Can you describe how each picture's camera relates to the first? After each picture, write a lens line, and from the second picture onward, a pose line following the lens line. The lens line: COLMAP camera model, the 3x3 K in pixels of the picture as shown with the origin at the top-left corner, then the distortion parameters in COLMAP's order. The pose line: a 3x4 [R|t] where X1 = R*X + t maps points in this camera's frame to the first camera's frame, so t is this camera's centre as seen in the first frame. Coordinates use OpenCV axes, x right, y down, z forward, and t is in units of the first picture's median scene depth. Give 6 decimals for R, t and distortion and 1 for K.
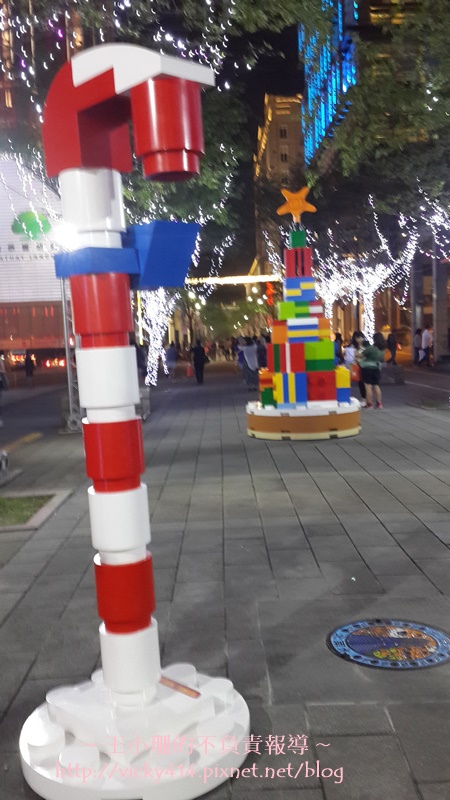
lens RADIAL K [[687.3, 0, 225.0], [0, 687.3, 400.0], [0, 0, 1]] dist [0.085086, -0.004396]
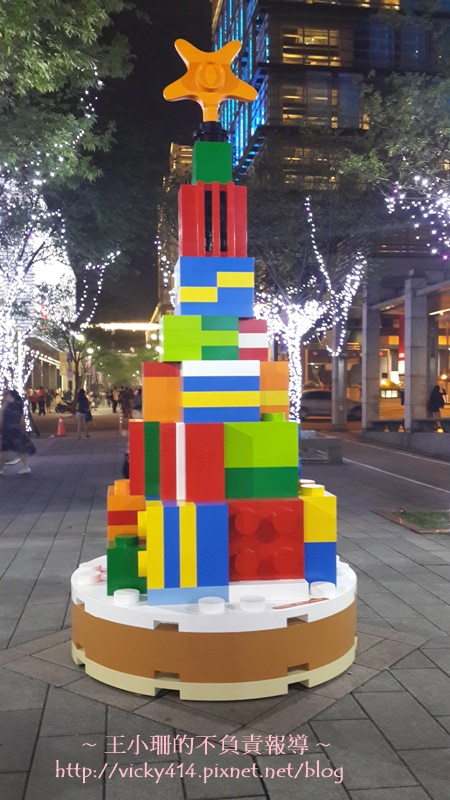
lens RADIAL K [[687.3, 0, 225.0], [0, 687.3, 400.0], [0, 0, 1]] dist [0.085086, -0.004396]
pose [[0.988811, 0.036131, 0.144734, 0.057691], [-0.025618, 0.996940, -0.073854, -0.065295], [-0.146960, 0.069320, 0.986710, 0.598482]]
